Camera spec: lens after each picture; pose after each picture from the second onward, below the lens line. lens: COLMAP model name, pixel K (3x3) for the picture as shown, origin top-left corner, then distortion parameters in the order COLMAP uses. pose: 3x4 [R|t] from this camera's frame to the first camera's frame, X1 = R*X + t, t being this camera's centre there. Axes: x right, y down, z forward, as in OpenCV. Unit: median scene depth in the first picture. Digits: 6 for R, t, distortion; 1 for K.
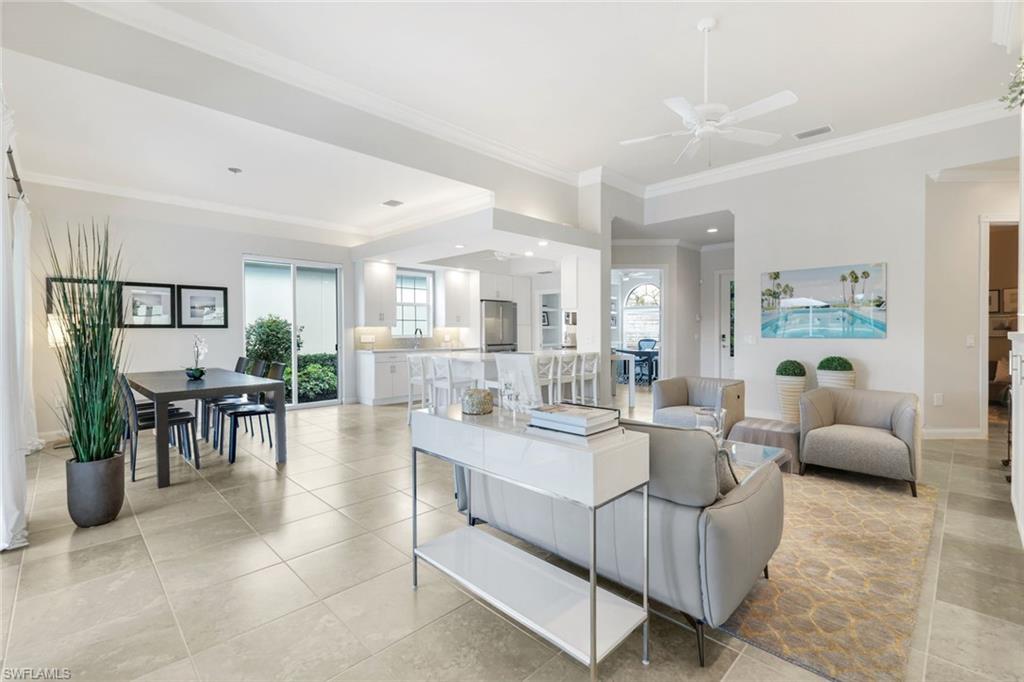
lens RADIAL K [[447.5, 0, 514.3], [0, 447.5, 330.3], [0, 0, 1]] dist [0.003787, 0.000392]
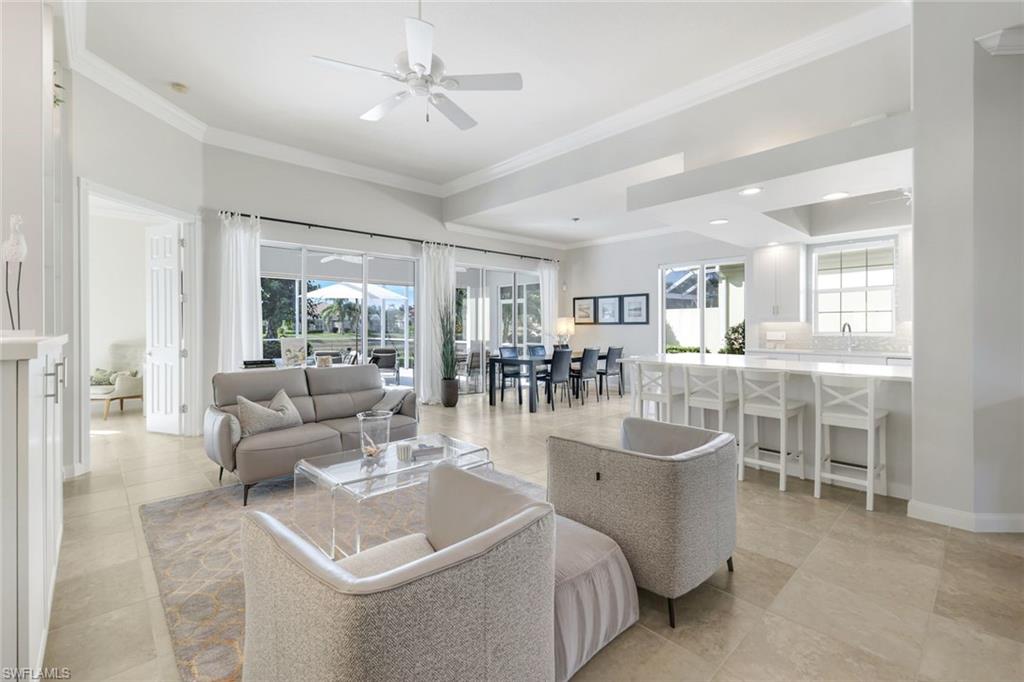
lens RADIAL K [[447.5, 0, 514.3], [0, 447.5, 330.3], [0, 0, 1]] dist [0.003787, 0.000392]
pose [[-0.022910, 0.014578, -0.999631, 0.498695], [0.005769, 0.999879, 0.014449, -0.006443], [0.999721, -0.005436, -0.022991, 0.474374]]
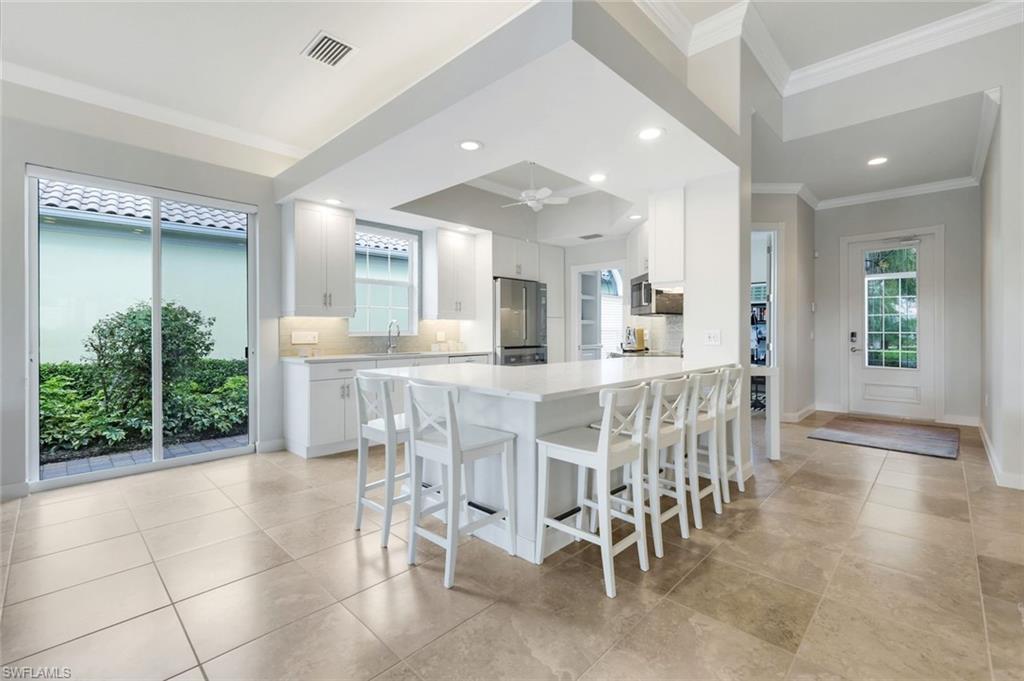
lens RADIAL K [[447.5, 0, 514.3], [0, 447.5, 329.8], [0, 0, 1]] dist [0.003787, 0.000392]
pose [[0.999802, 0.002462, 0.019738, -0.059943], [-0.002431, 0.999996, -0.001595, 0.008596], [-0.019742, 0.001546, 0.999804, 0.373228]]
